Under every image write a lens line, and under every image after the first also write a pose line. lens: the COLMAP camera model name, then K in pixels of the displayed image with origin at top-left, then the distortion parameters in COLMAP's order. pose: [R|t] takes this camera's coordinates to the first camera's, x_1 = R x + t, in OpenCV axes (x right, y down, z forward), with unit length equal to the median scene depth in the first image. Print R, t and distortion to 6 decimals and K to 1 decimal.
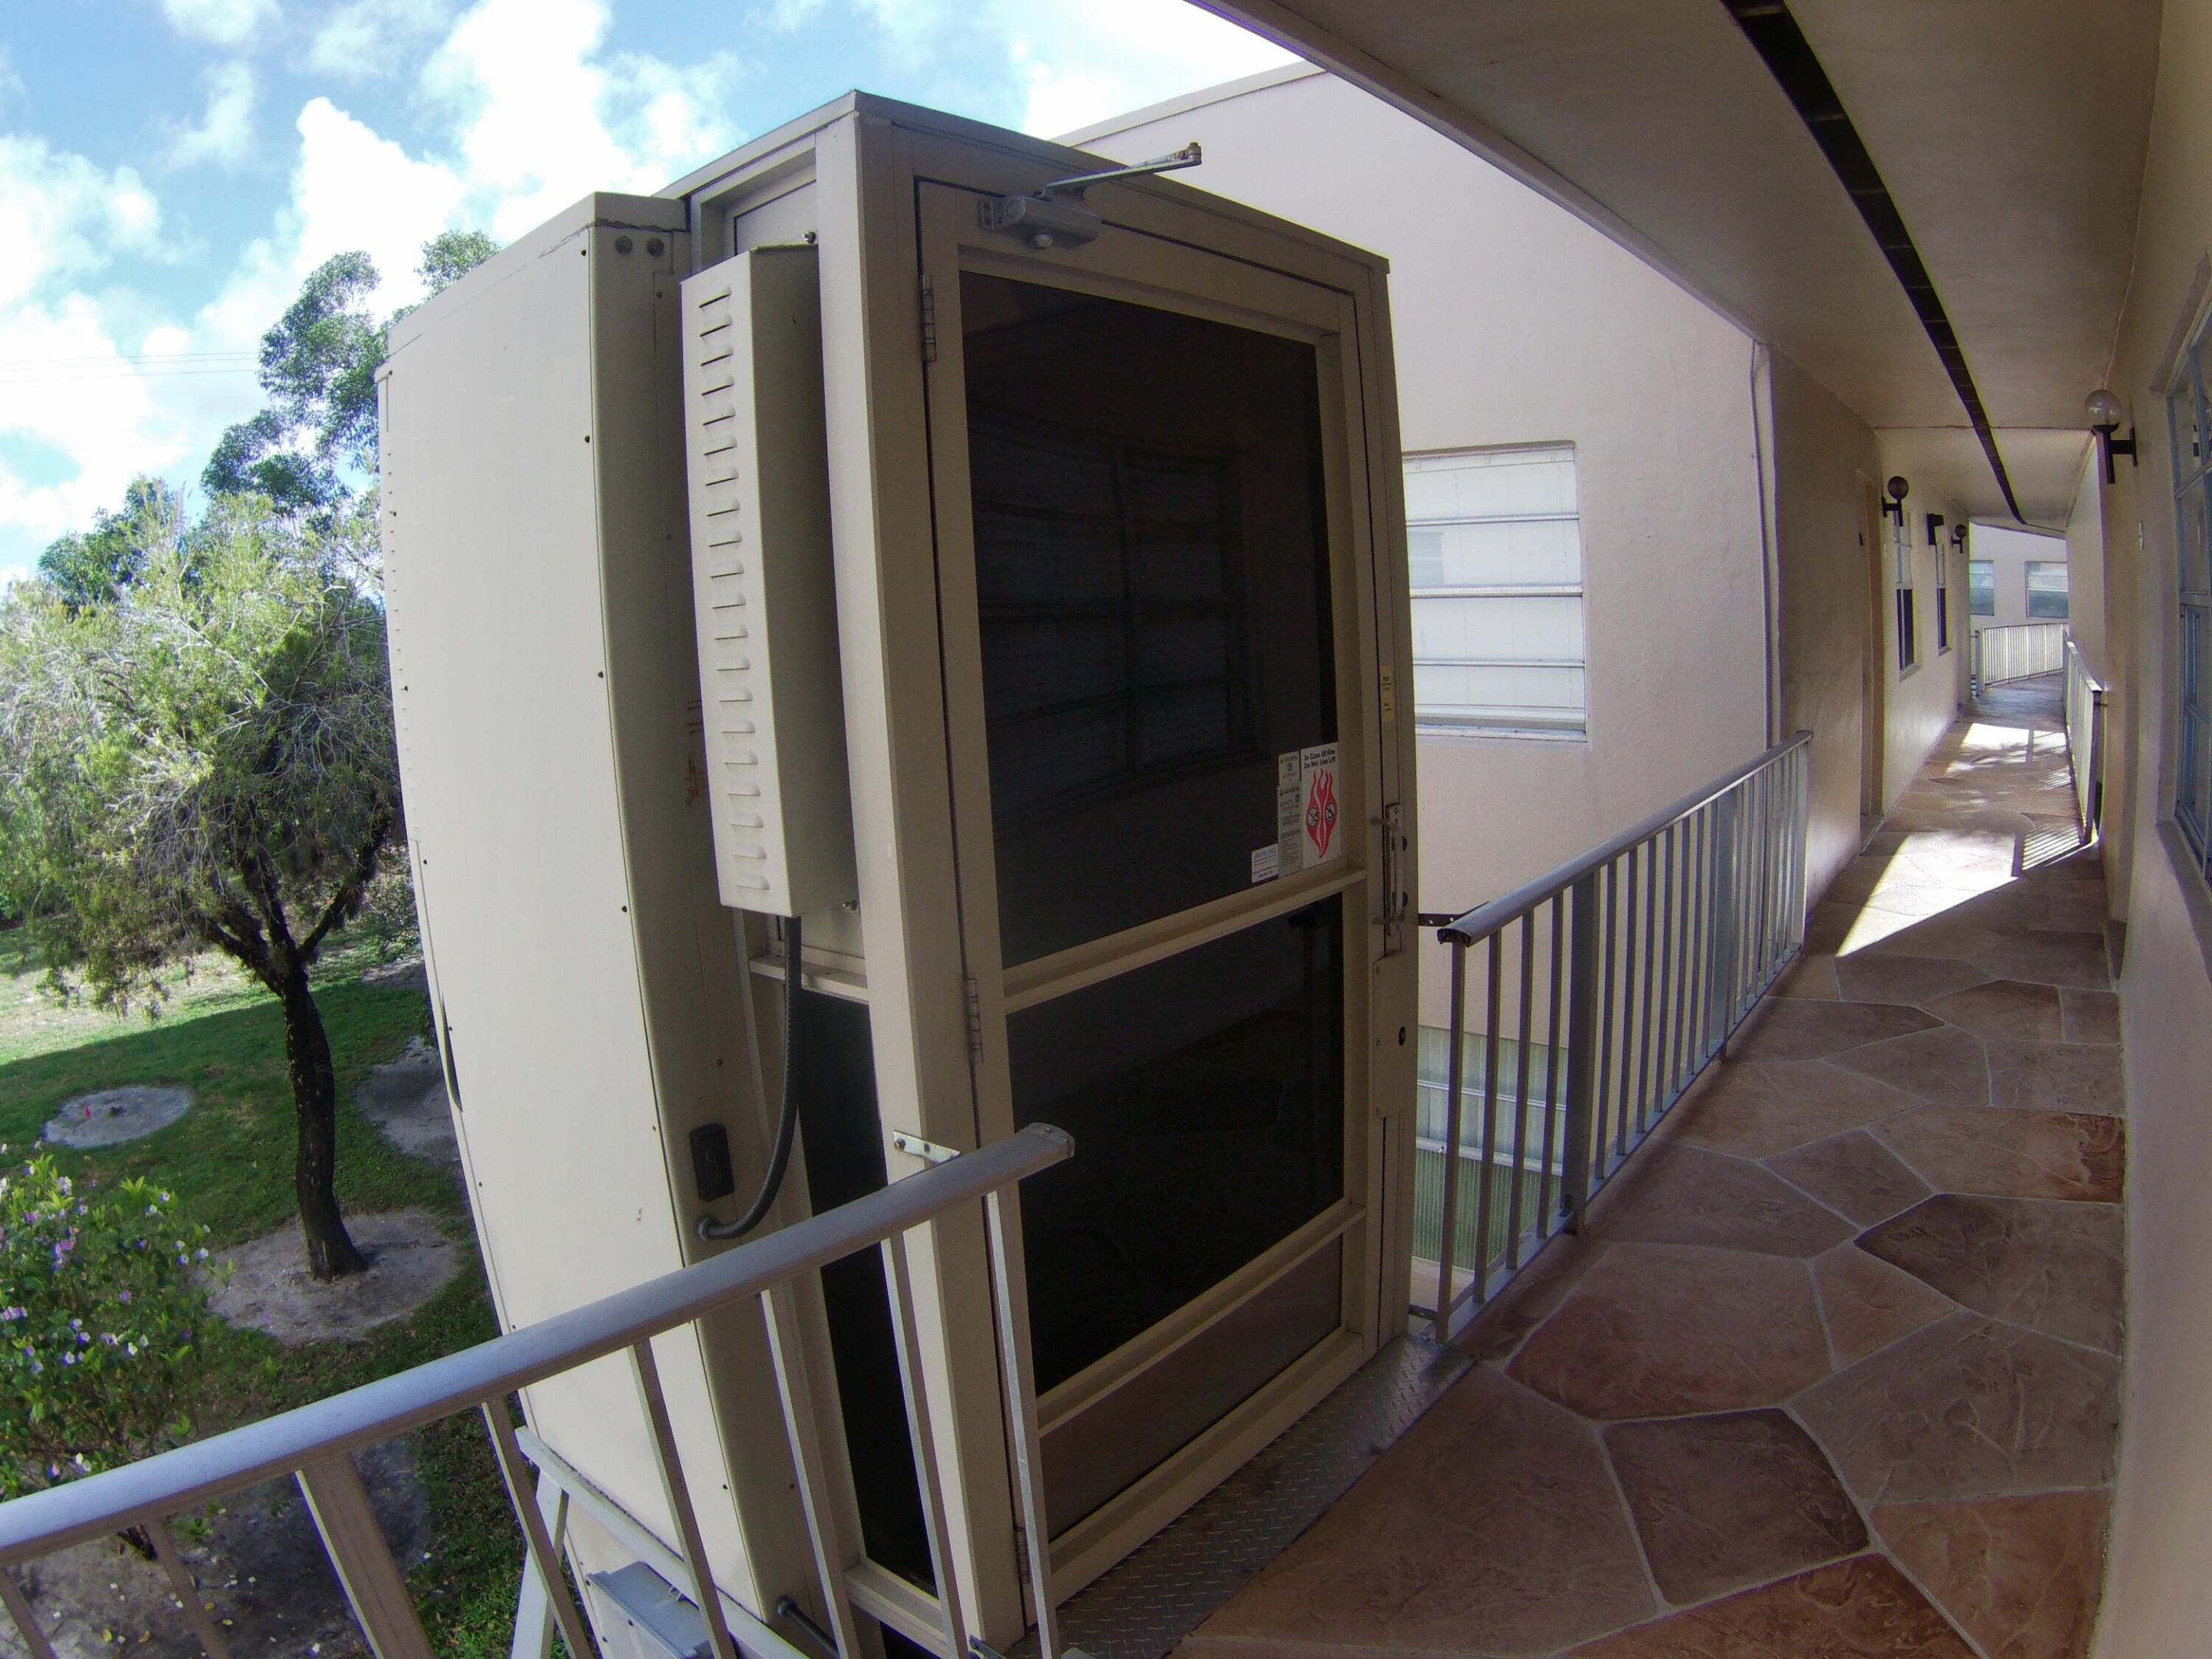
lens RADIAL K [[1369.9, 0, 1084.9], [0, 1369.9, 813.6], [0, 0, 1]] dist [-0.314175, 0.088426]
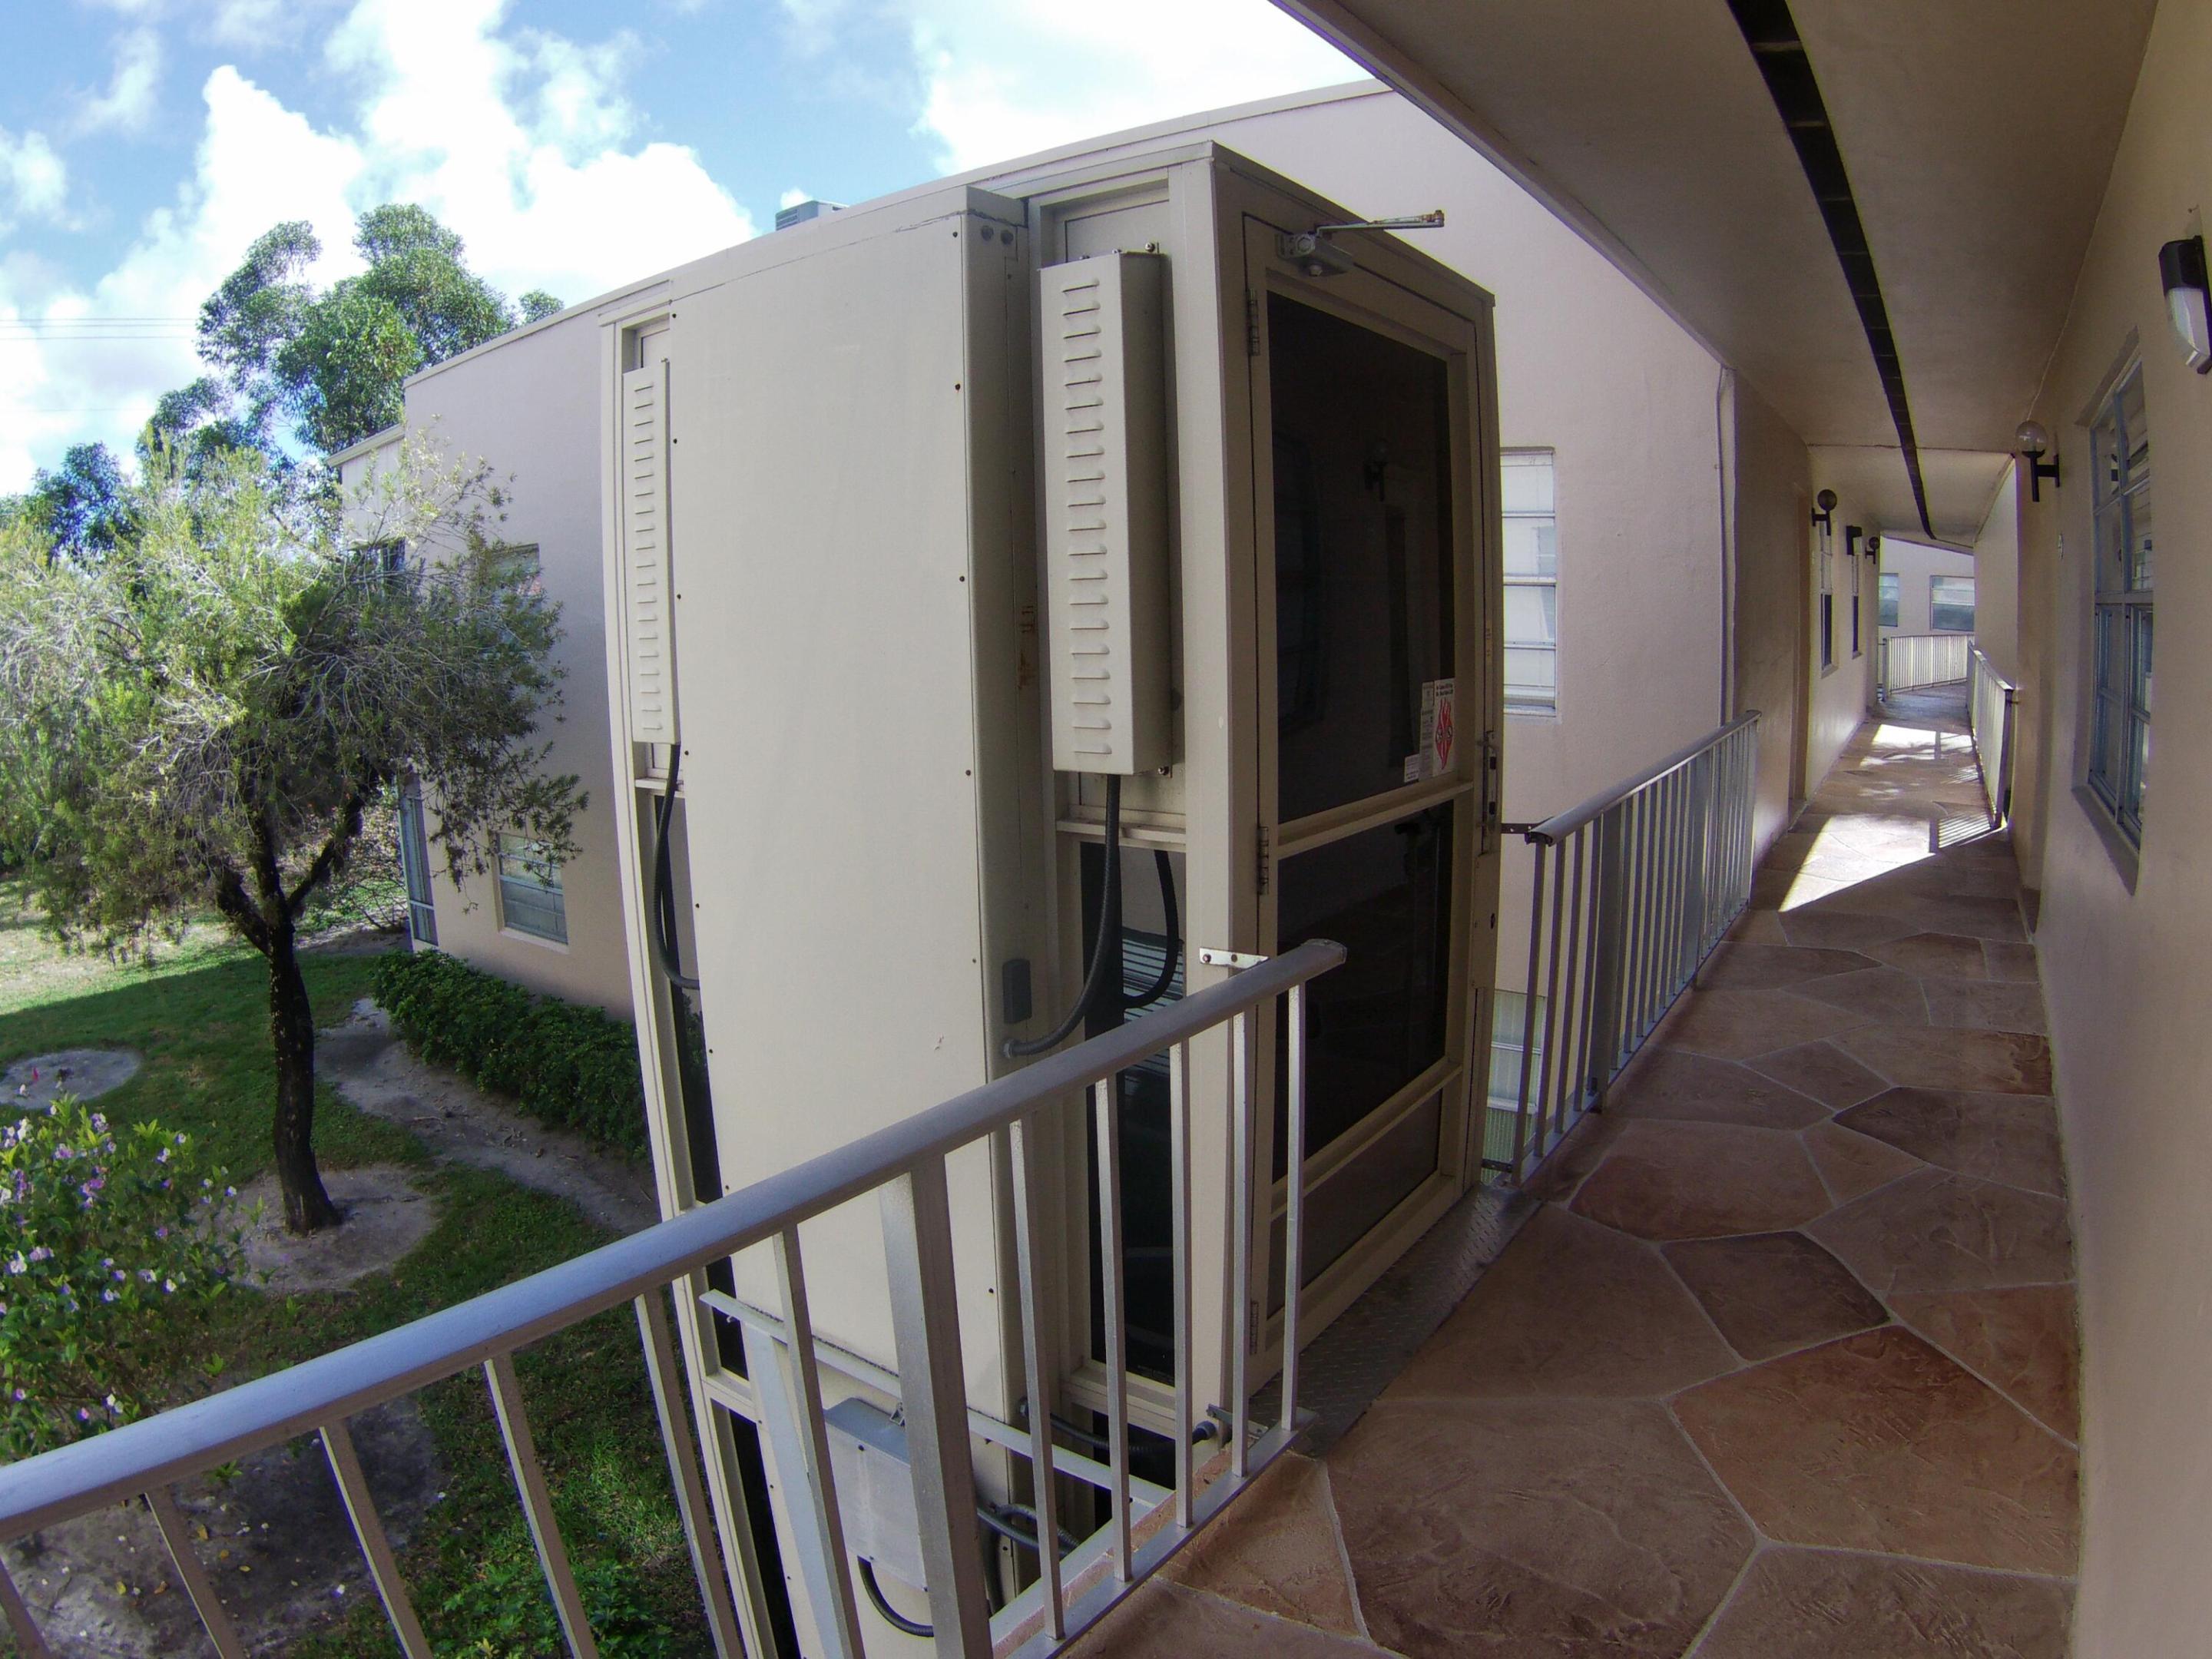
lens RADIAL K [[1369.9, 0, 1084.9], [0, 1369.9, 813.6], [0, 0, 1]] dist [-0.314175, 0.088426]
pose [[0.996280, 0.020319, 0.083748, -0.111408], [-0.020656, 0.999782, 0.003161, 0.033241], [-0.083666, -0.004879, 0.996482, -0.085633]]
